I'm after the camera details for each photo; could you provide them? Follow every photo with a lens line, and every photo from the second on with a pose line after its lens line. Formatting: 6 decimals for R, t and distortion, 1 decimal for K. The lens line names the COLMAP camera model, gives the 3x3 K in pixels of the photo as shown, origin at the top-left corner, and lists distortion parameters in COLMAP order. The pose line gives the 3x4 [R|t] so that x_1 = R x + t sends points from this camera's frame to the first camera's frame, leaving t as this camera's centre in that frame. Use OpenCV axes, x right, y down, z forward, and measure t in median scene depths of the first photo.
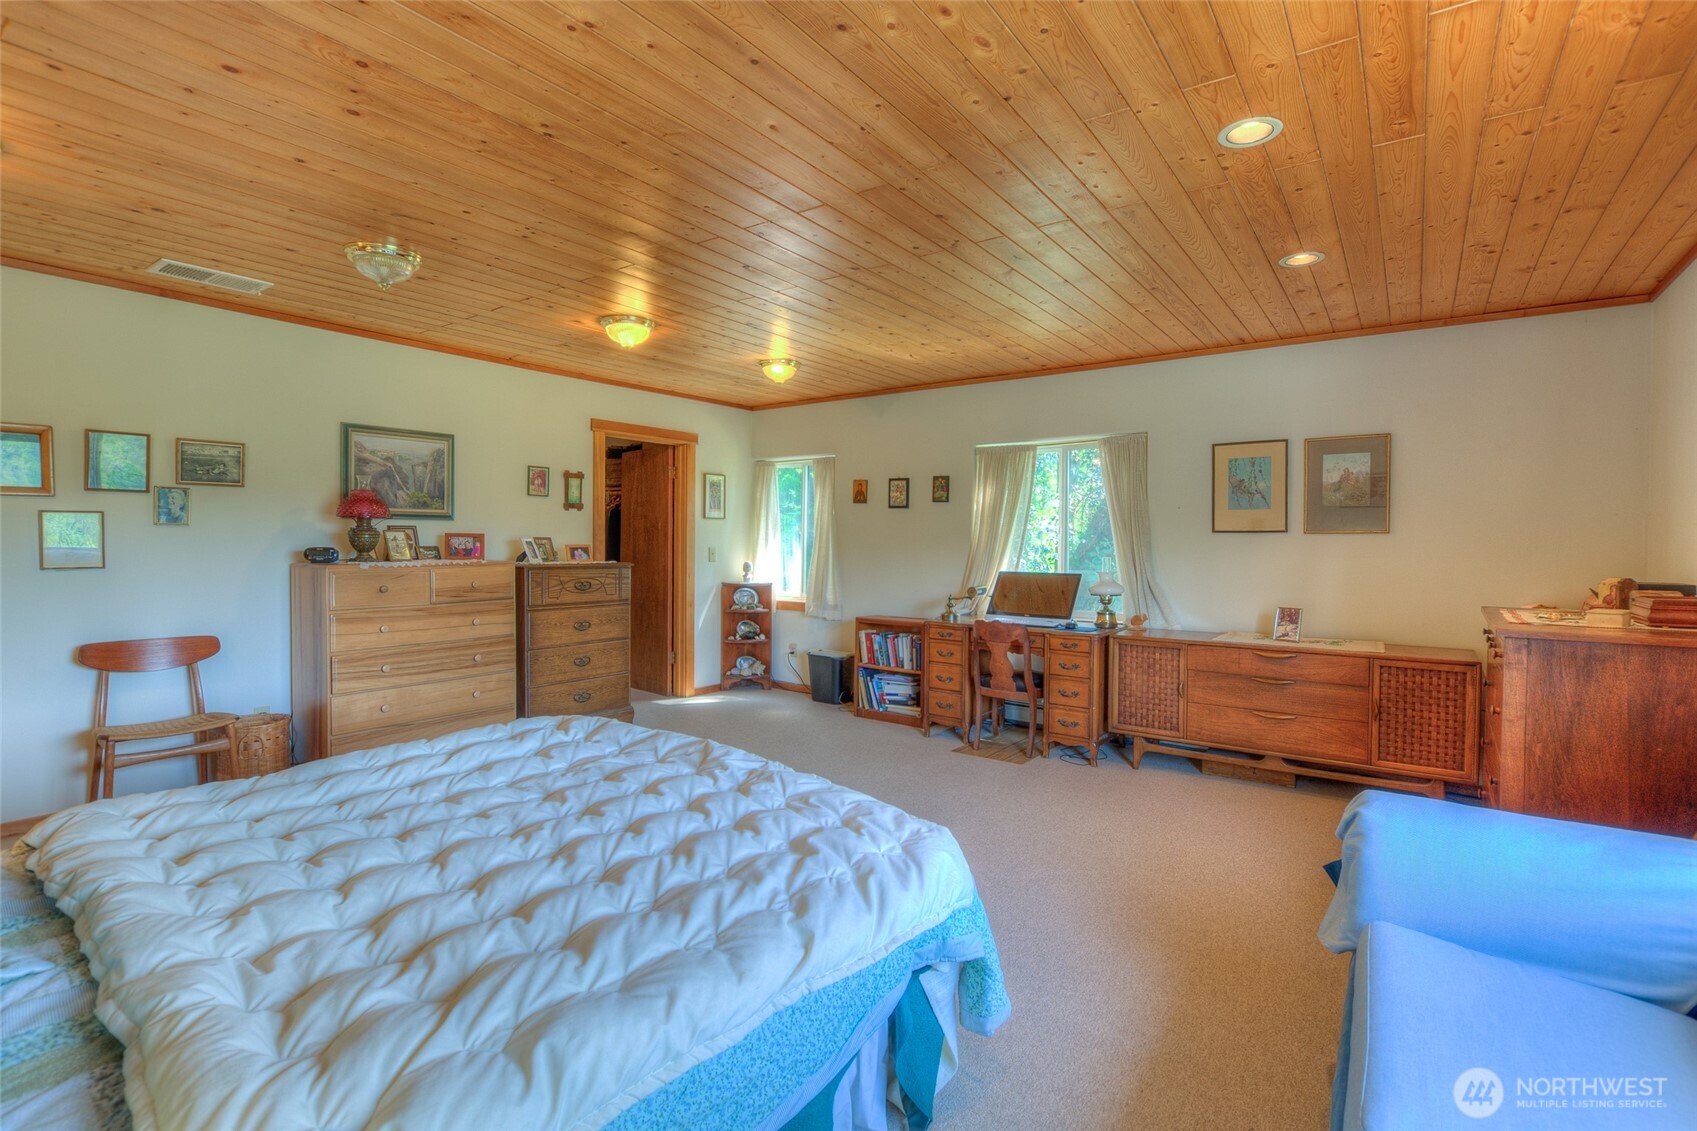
lens RADIAL K [[767.7, 0, 849.7], [0, 767.7, 557.4], [0, 0, 1]] dist [-0.021860, -0.000227]
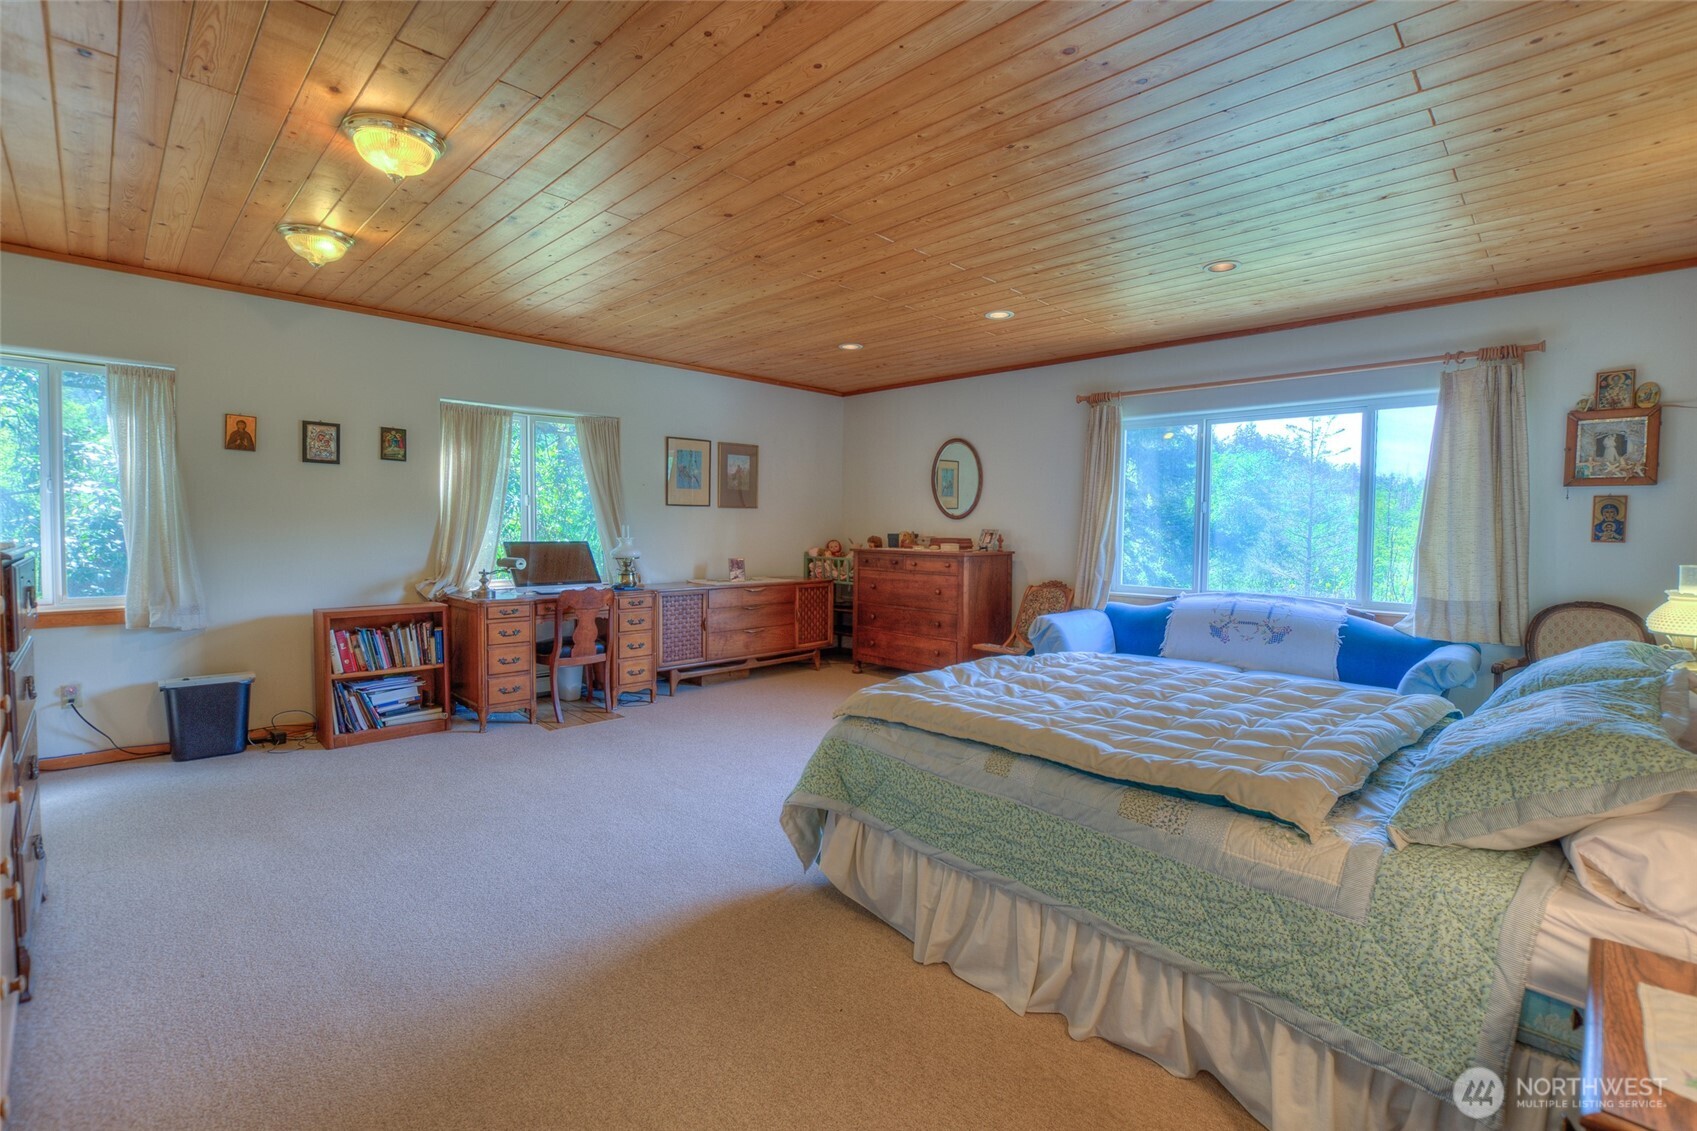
lens RADIAL K [[767.7, 0, 847.0], [0, 767.7, 553.1], [0, 0, 1]] dist [-0.021860, -0.000227]
pose [[0.153840, -0.039026, 0.987325, -0.708196], [0.013895, 0.999206, 0.037330, 0.003192], [-0.987998, 0.007976, 0.154260, 0.472609]]
